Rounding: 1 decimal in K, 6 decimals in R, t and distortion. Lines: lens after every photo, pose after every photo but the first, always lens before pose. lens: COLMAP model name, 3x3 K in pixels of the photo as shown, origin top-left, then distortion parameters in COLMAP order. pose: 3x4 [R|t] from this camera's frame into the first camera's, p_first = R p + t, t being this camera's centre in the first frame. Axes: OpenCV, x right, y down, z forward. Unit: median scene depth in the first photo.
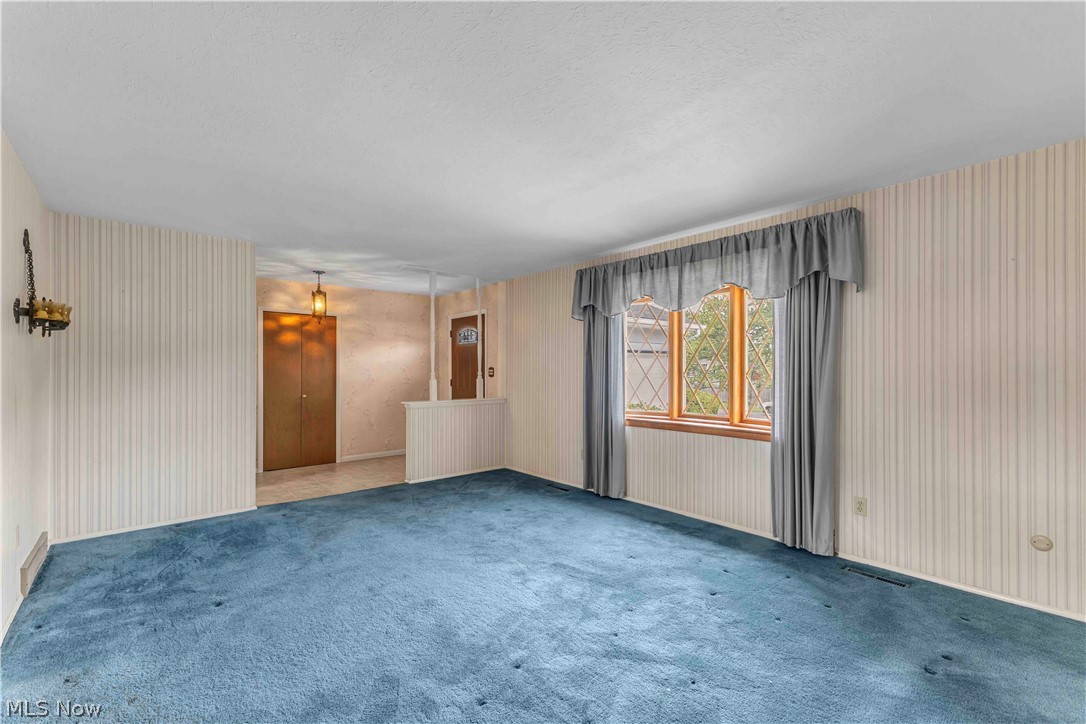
lens RADIAL K [[497.1, 0, 513.9], [0, 497.1, 373.5], [0, 0, 1]] dist [0.022408, -0.001275]
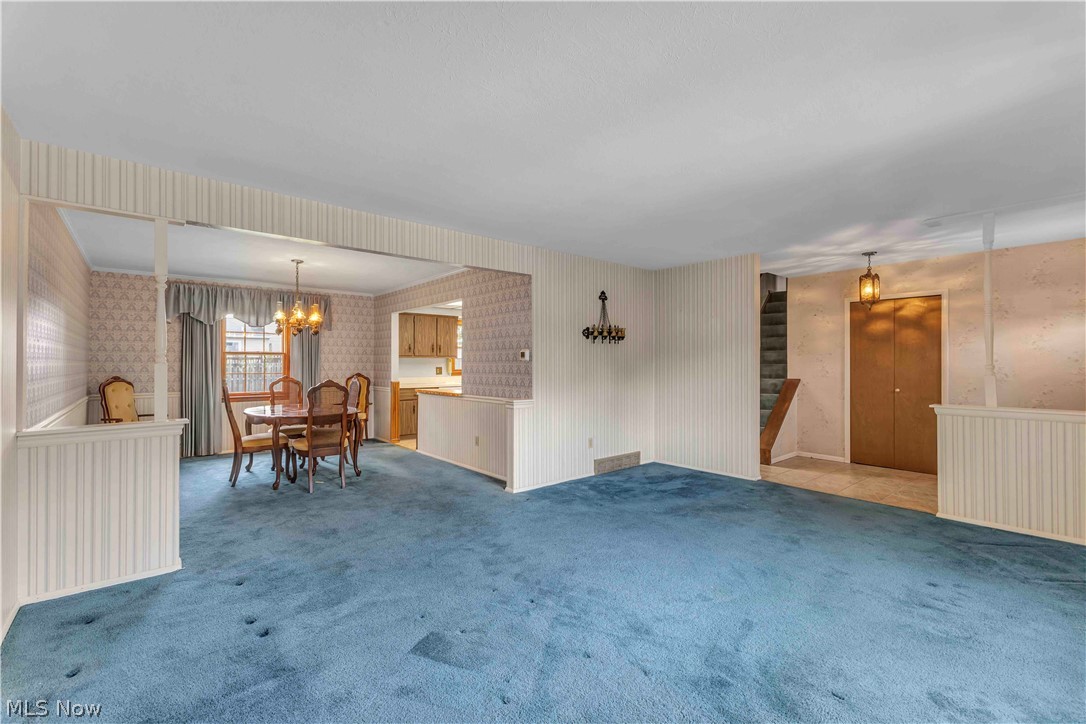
lens RADIAL K [[467.7, 0, 547.5], [0, 467.7, 360.8], [0, 0, 1]] dist [0.004151, 0.000841]
pose [[-0.000684, -0.005495, -0.999985, 0.589546], [-0.001974, 0.999983, -0.005494, -0.002031], [0.999998, 0.001970, -0.000695, 0.523960]]
